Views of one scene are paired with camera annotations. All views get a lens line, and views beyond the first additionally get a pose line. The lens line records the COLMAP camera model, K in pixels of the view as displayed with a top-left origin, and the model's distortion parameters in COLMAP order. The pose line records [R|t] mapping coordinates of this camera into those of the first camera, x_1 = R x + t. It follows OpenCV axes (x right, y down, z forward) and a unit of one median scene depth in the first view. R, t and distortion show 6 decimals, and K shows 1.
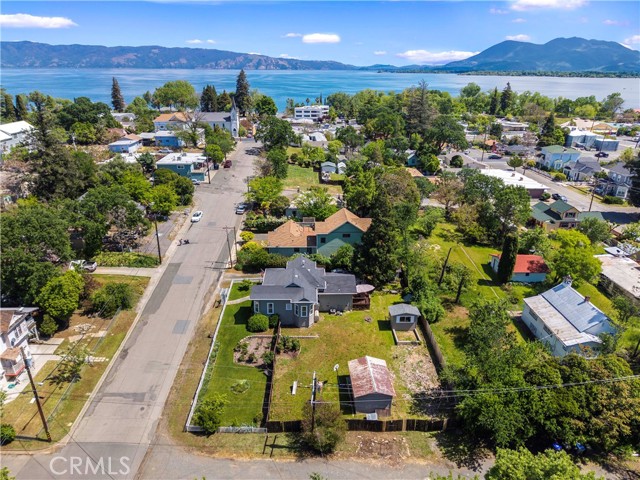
lens RADIAL K [[440.9, 0, 317.5], [0, 440.9, 239.9], [0, 0, 1]] dist [0.009017, -0.004636]
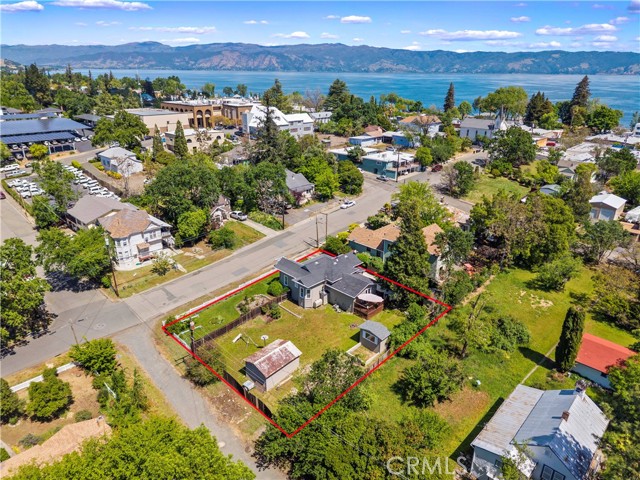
lens RADIAL K [[440.9, 0, 317.5], [0, 440.9, 239.9], [0, 0, 1]] dist [0.009017, -0.004636]
pose [[0.674978, 0.264254, -0.688894, 0.592965], [-0.271481, 0.957114, 0.101144, -0.072491], [0.686078, 0.118752, 0.717771, 0.171725]]
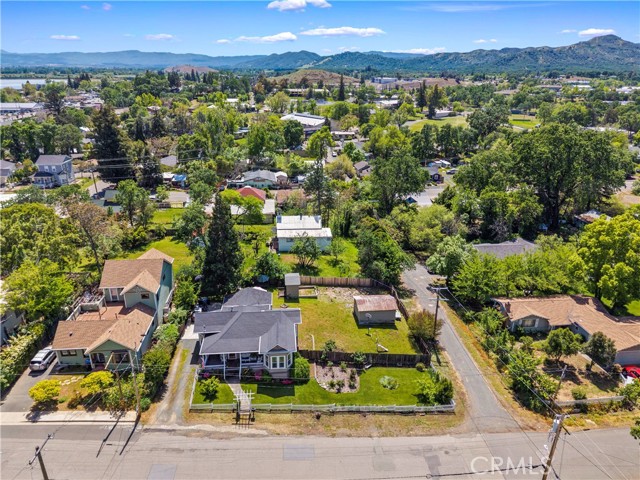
lens RADIAL K [[440.9, 0, 317.5], [0, 440.9, 239.9], [0, 0, 1]] dist [0.009017, -0.004636]
pose [[-0.070757, -0.382228, 0.921355, -0.659249], [0.368298, 0.848393, 0.380244, -0.269671], [-0.927011, 0.366238, 0.080744, 0.640890]]
